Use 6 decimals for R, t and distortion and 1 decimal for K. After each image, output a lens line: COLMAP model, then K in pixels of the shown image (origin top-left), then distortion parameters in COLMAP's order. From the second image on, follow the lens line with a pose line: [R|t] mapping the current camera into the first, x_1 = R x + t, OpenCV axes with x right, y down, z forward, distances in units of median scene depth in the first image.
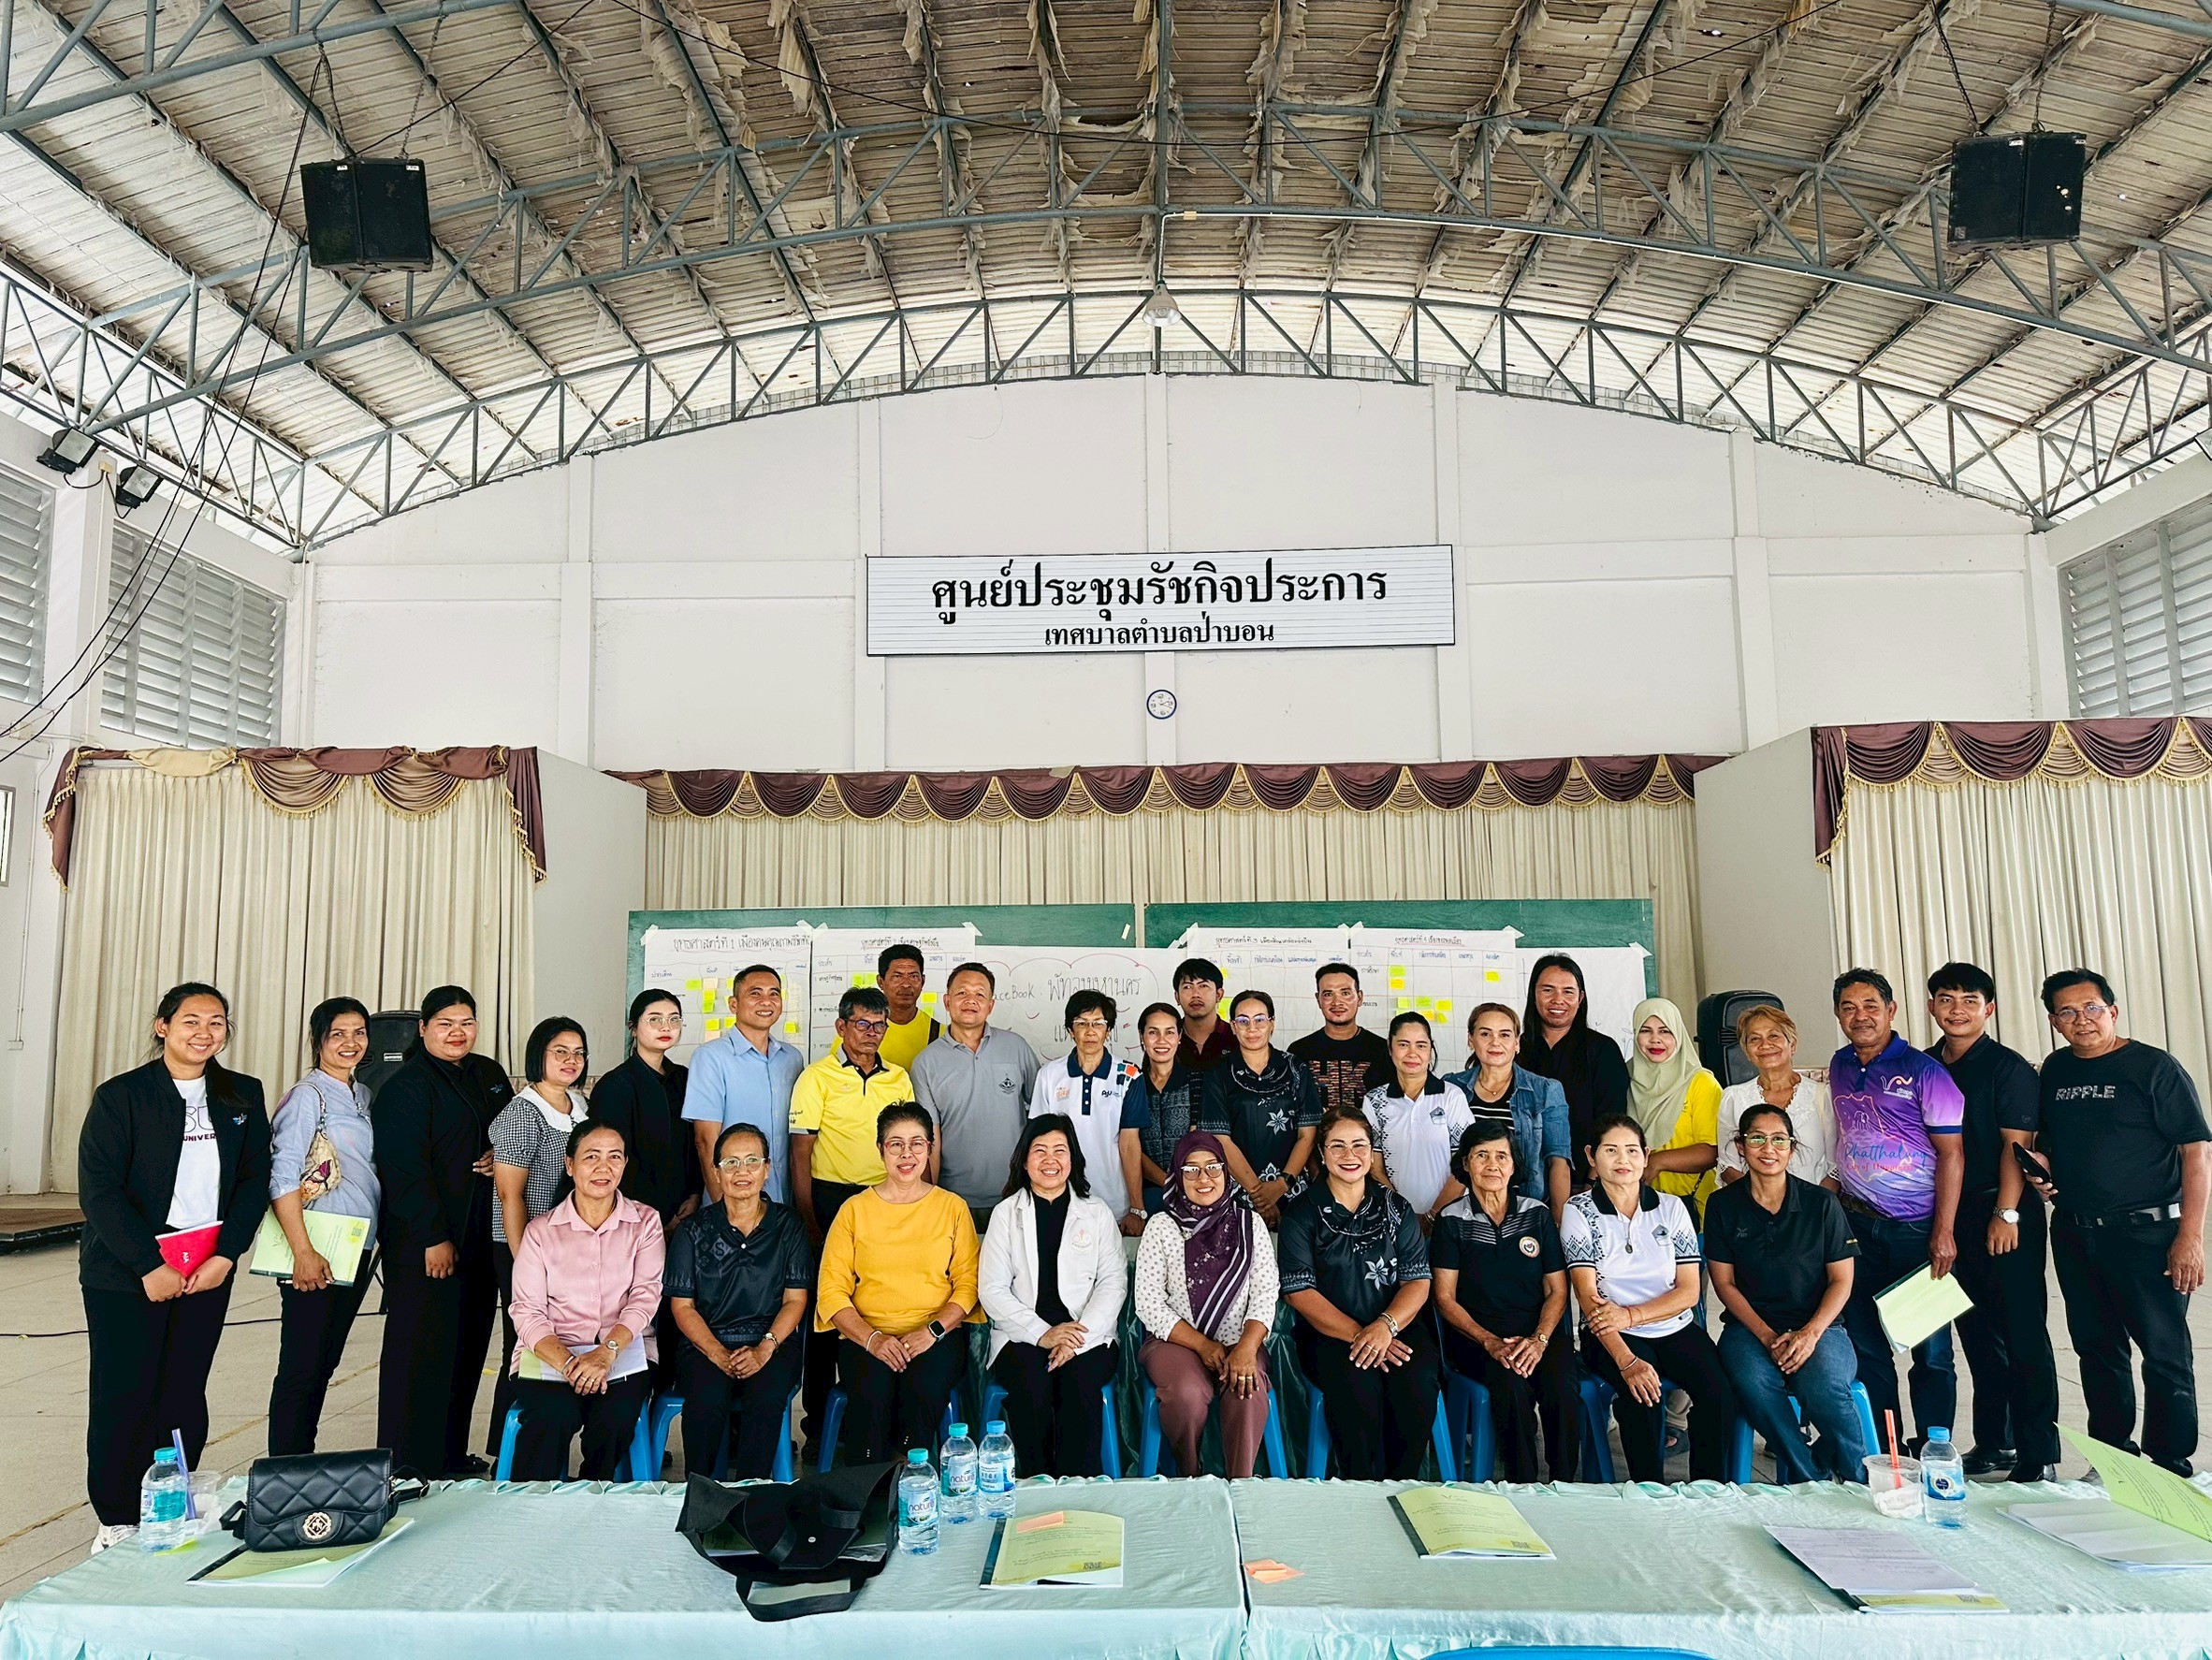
lens RADIAL K [[1534.7, 0, 1103.8], [0, 1534.7, 820.0], [0, 0, 1]] dist [0.167901, -0.274242]
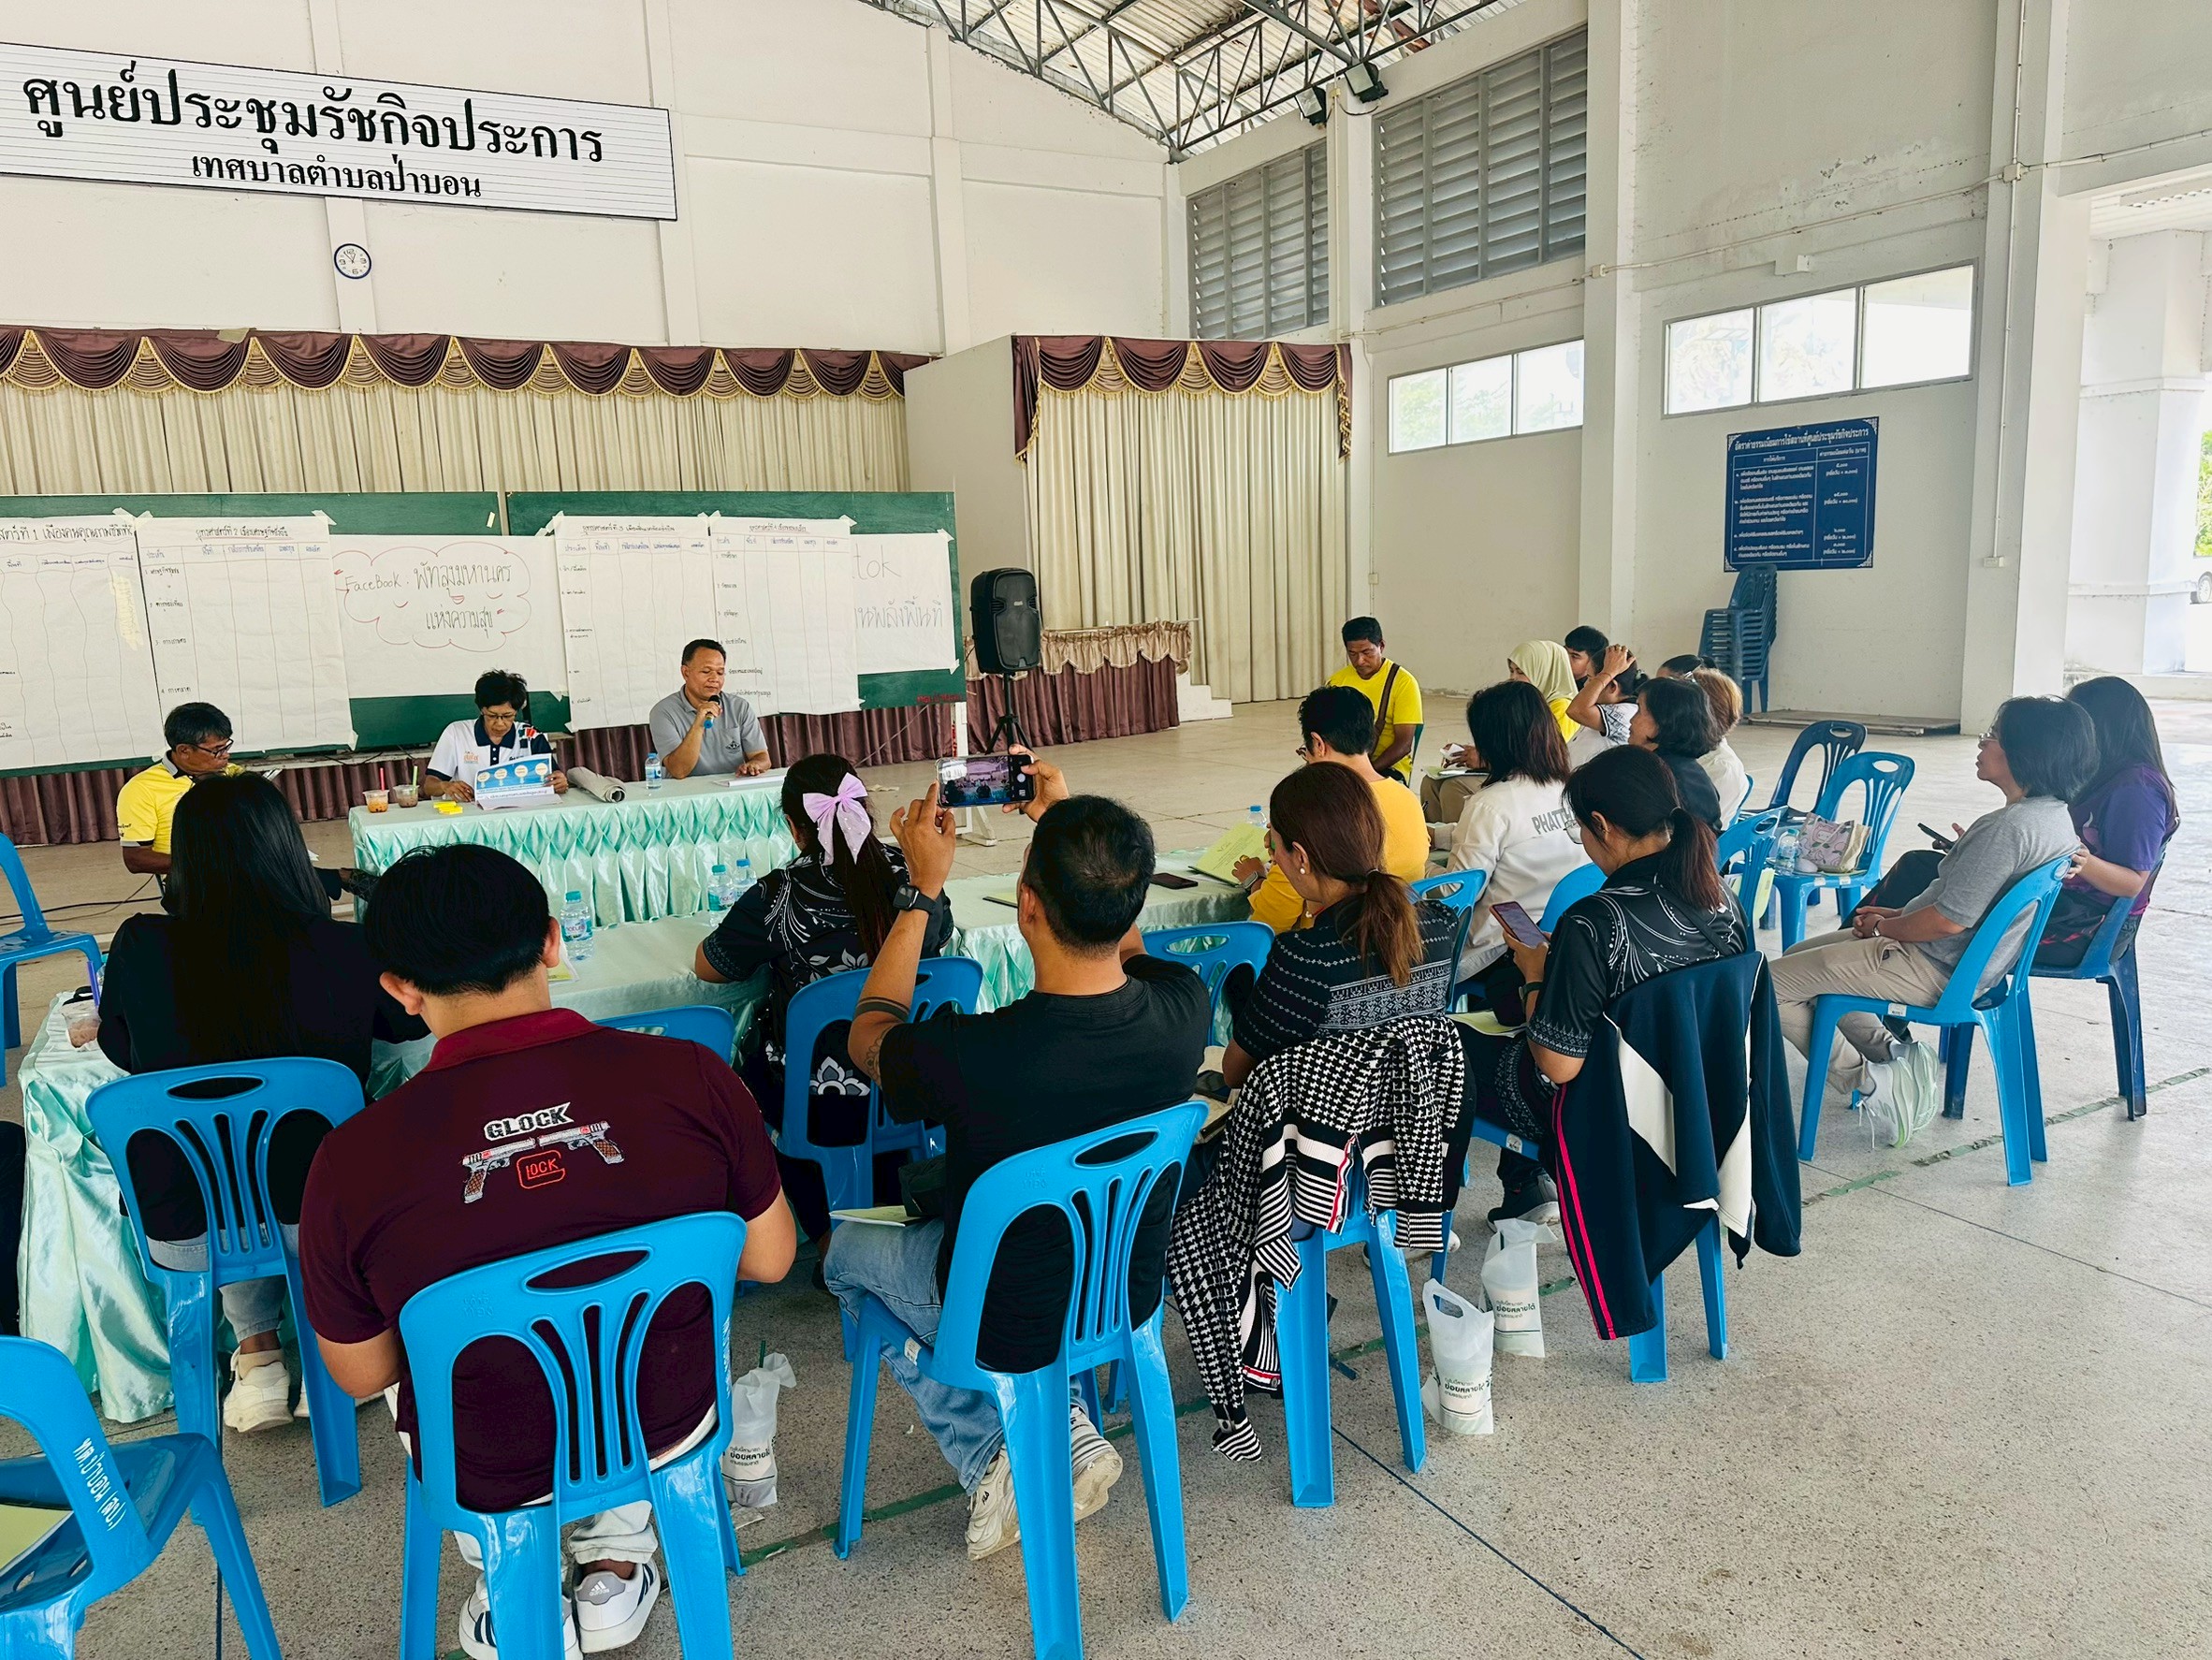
lens RADIAL K [[1565.7, 0, 1117.9], [0, 1565.7, 839.6], [0, 0, 1]] dist [0.004873, -0.014457]
pose [[0.859506, -0.105902, 0.500034, -0.070079], [-0.032524, 0.964986, 0.260278, -0.002789], [-0.510090, -0.239974, 0.825967, -0.051201]]
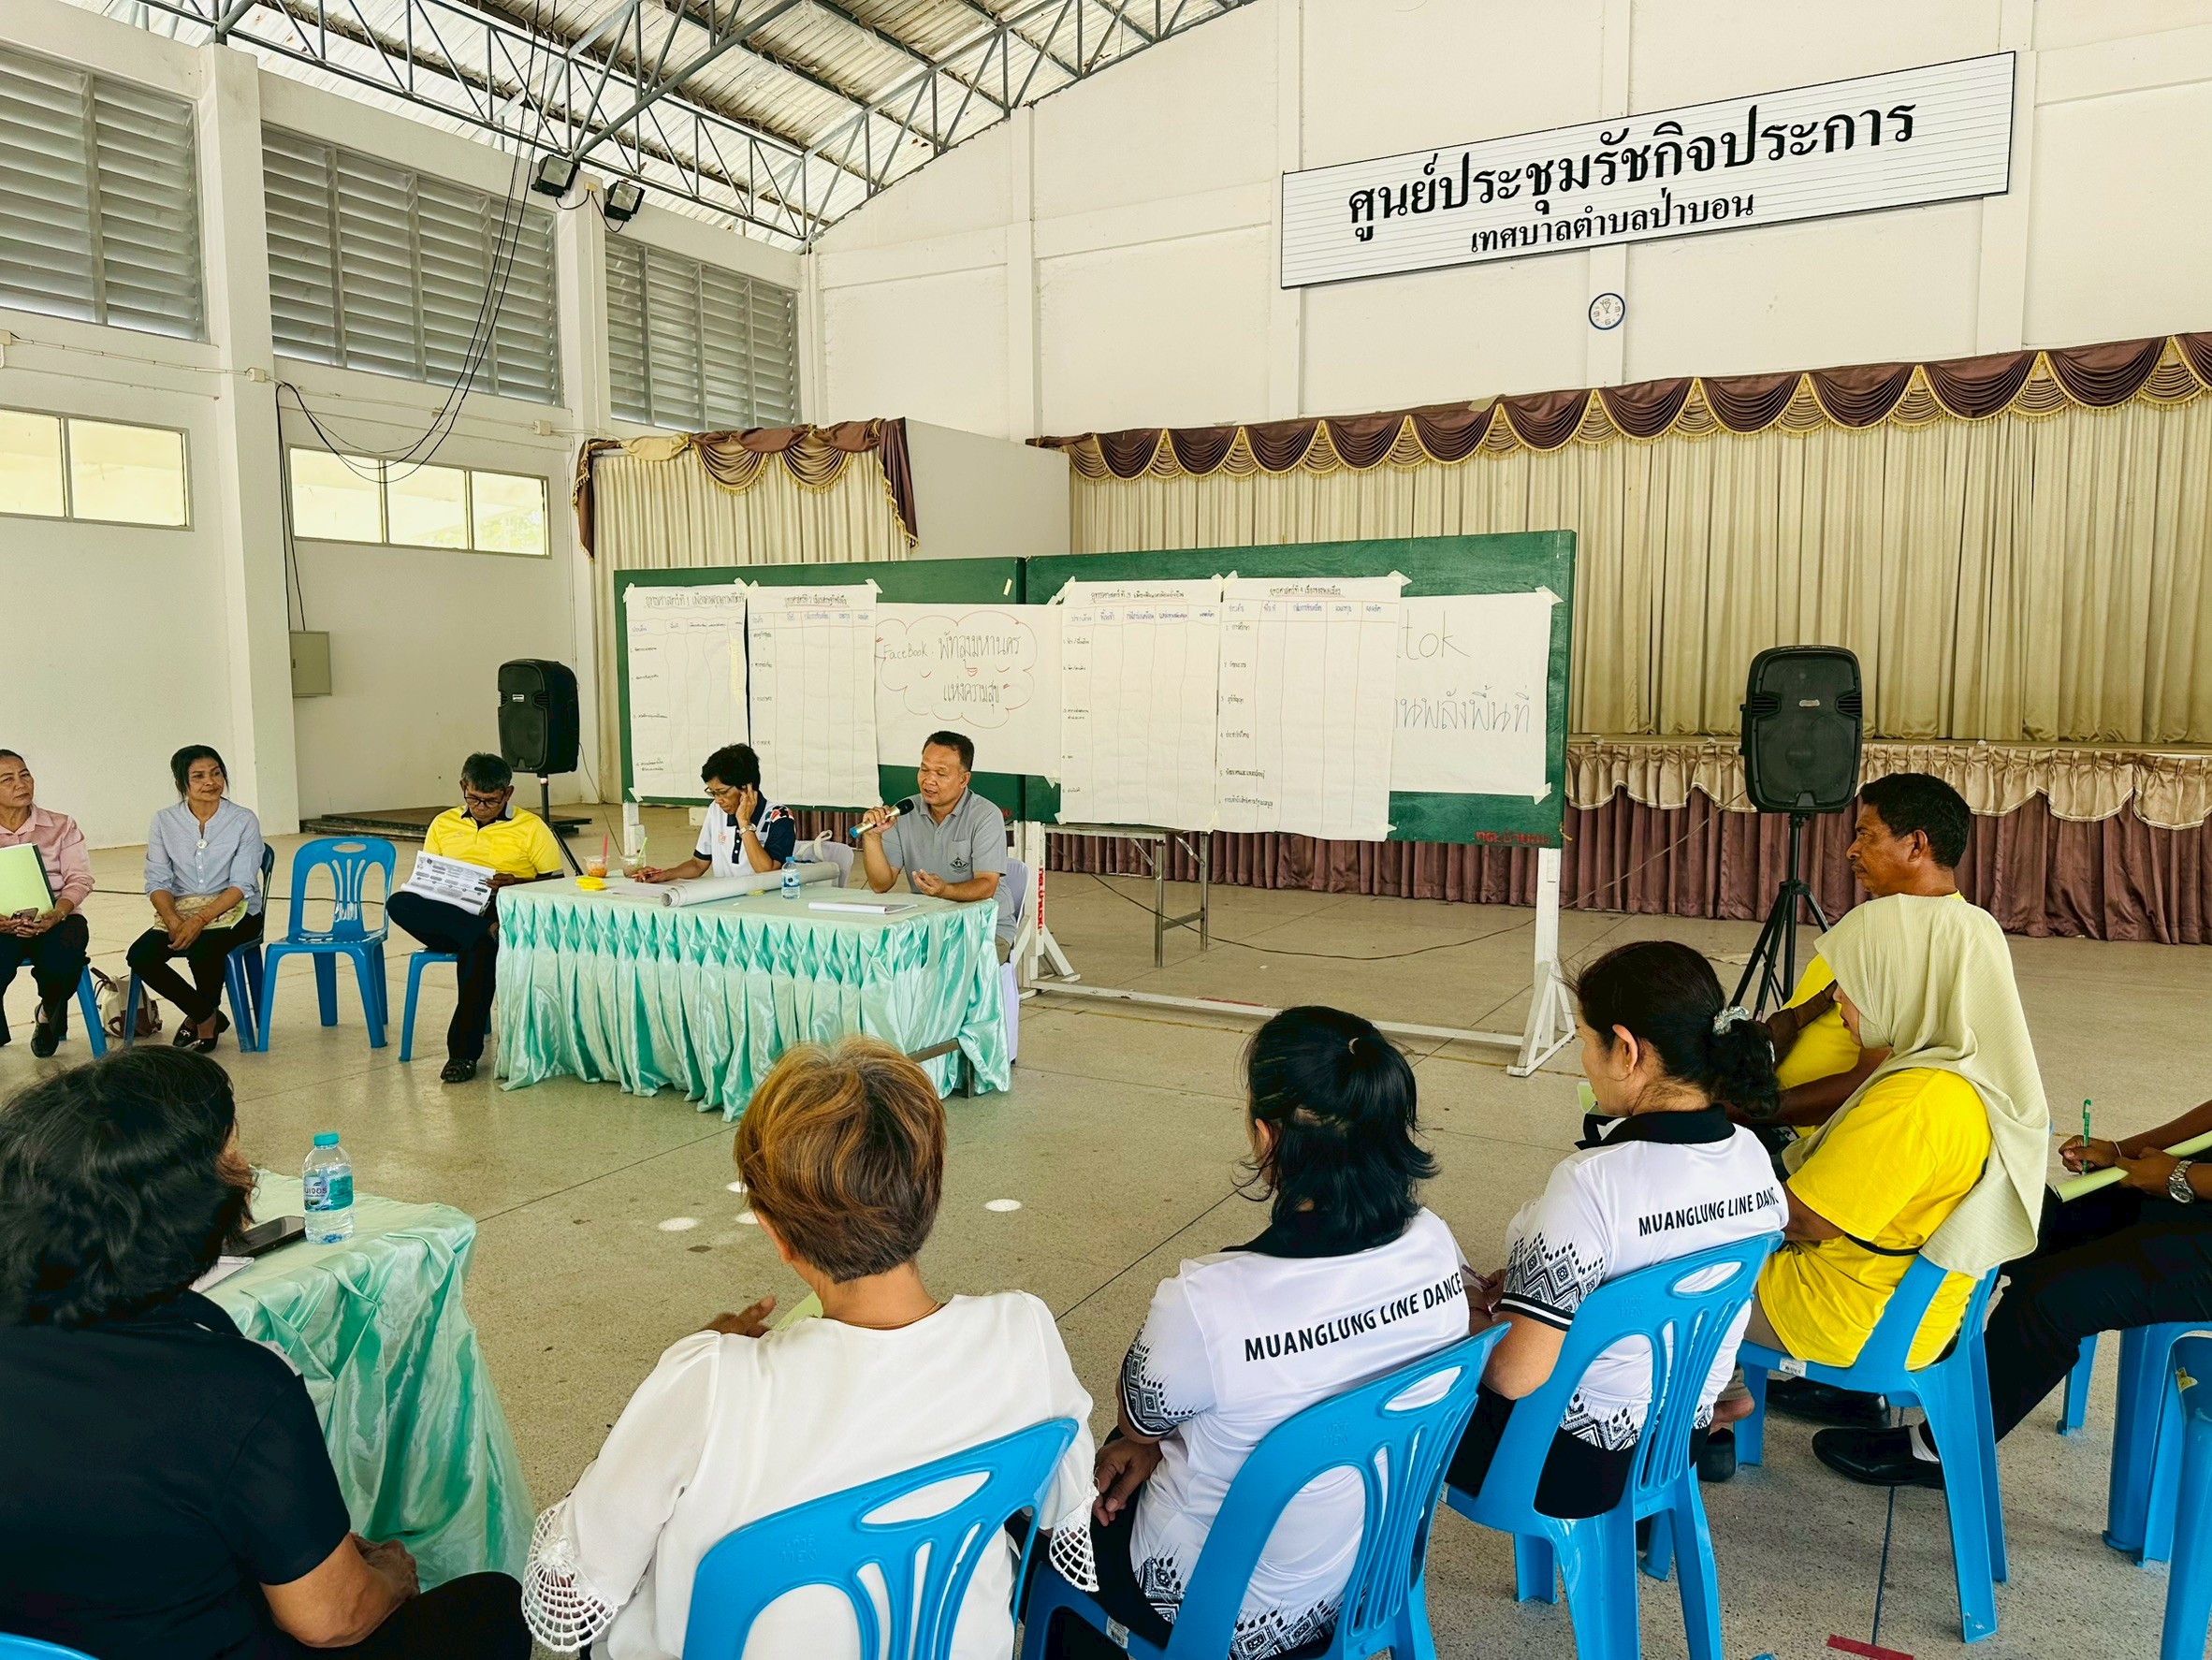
lens RADIAL K [[1584.3, 0, 1106.0], [0, 1584.3, 830.0], [0, 0, 1]] dist [0.033112, -0.042959]
pose [[0.884002, 0.056292, -0.464083, 0.216782], [0.047044, 0.976972, 0.208115, 0.007732], [0.465111, -0.205806, 0.860997, 0.065021]]
